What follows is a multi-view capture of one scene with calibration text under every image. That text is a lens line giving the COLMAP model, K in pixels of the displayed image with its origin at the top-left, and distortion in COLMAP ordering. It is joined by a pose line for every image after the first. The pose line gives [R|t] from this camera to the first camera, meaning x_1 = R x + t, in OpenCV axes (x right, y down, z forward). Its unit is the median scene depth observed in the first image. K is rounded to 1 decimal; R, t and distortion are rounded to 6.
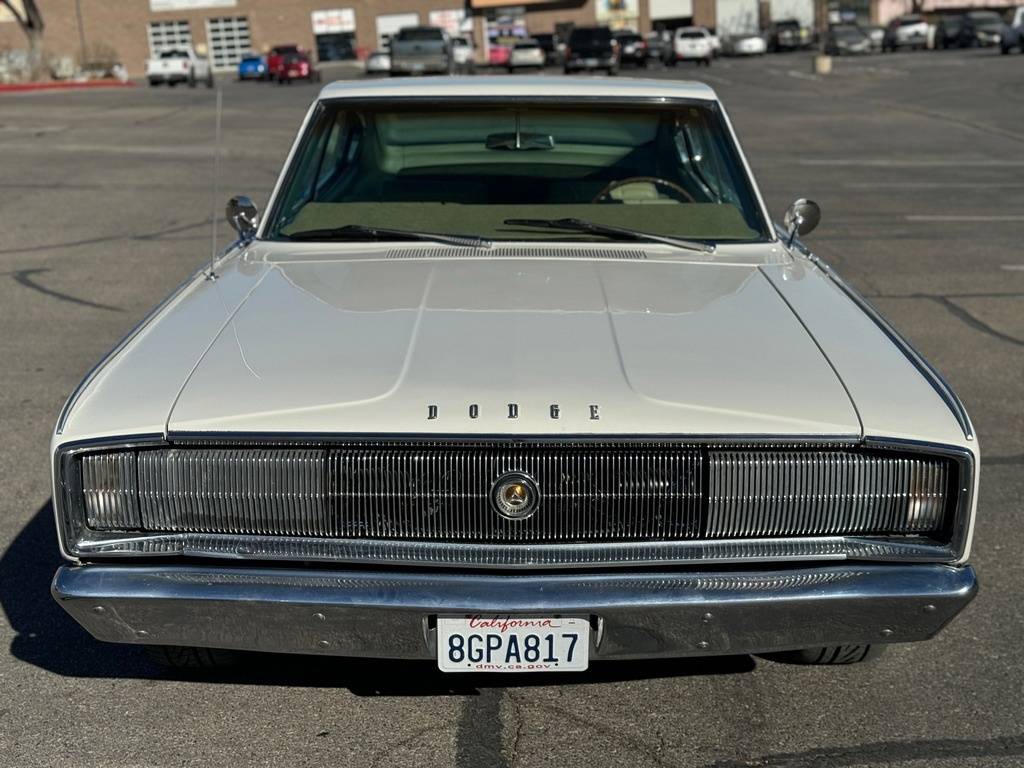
lens RADIAL K [[1419.8, 0, 506.1], [0, 1419.8, 386.9], [0, 0, 1]] dist [0.236517, -0.545082]
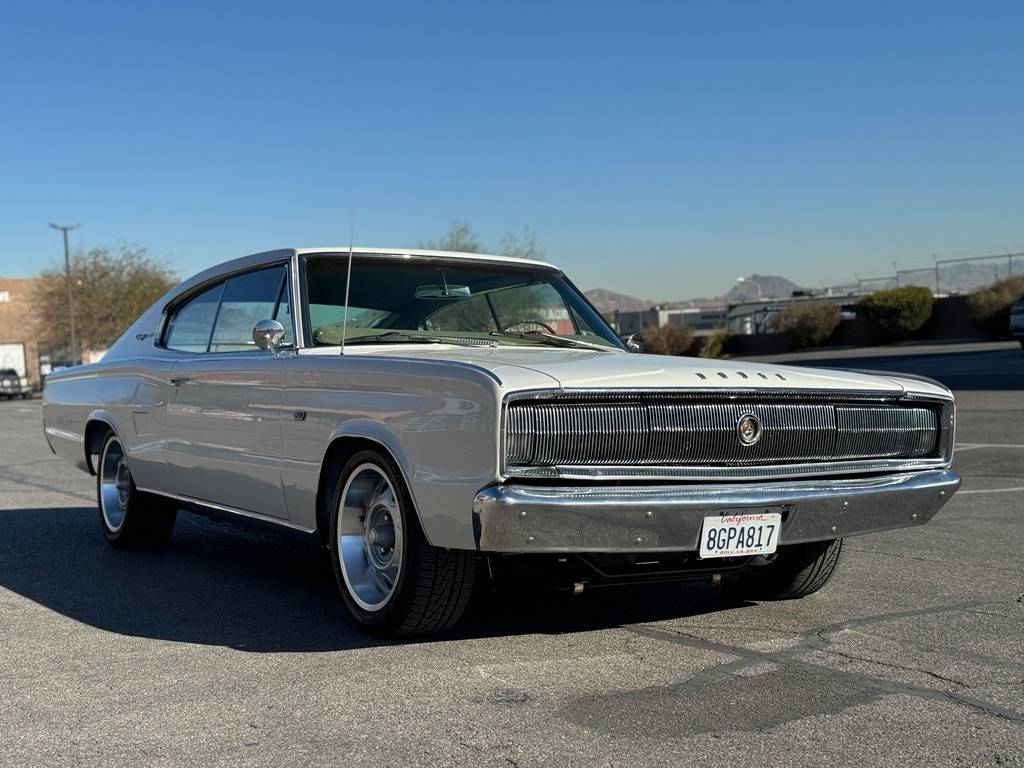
lens RADIAL K [[1419.8, 0, 506.1], [0, 1419.8, 386.9], [0, 0, 1]] dist [0.236517, -0.545082]
pose [[0.856627, 0.001229, 0.515934, -0.990817], [0.123117, 0.970621, -0.206728, 0.310208], [-0.501031, 0.240609, 0.831309, -0.177417]]
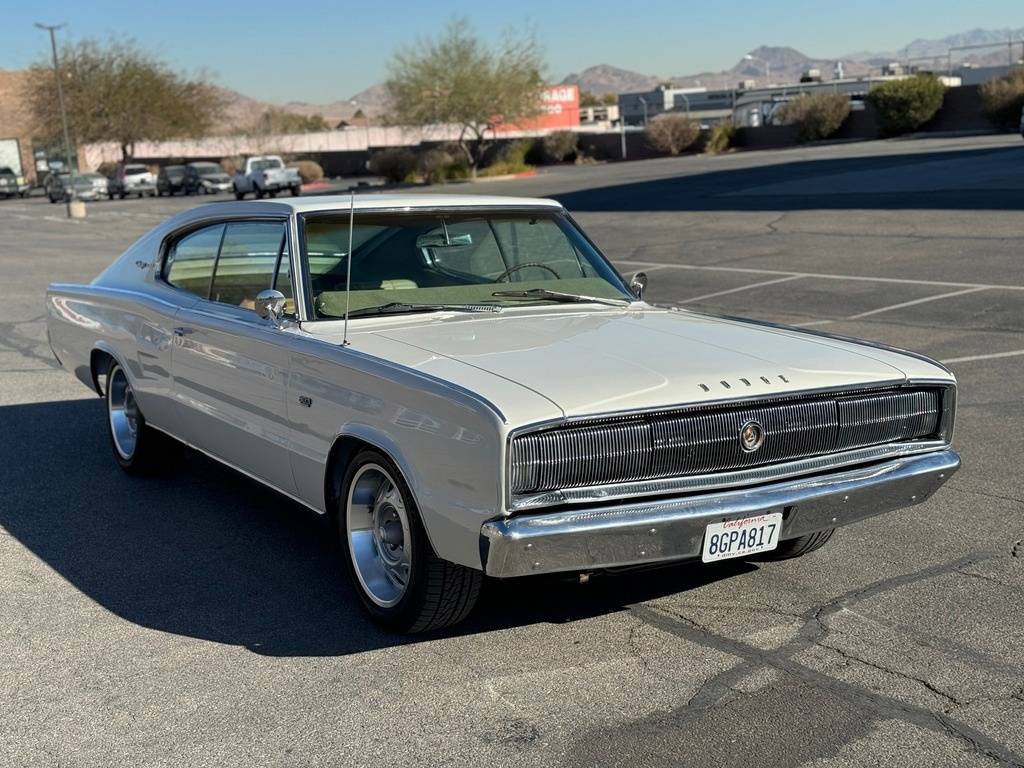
lens RADIAL K [[1419.2, 0, 508.8], [0, 1419.2, 390.1], [0, 0, 1]] dist [0.207981, -0.379327]
pose [[0.856433, -0.089920, 0.508367, -0.981821], [0.138354, 0.988671, -0.058204, 0.077778], [-0.497374, 0.120183, 0.859171, -0.223233]]
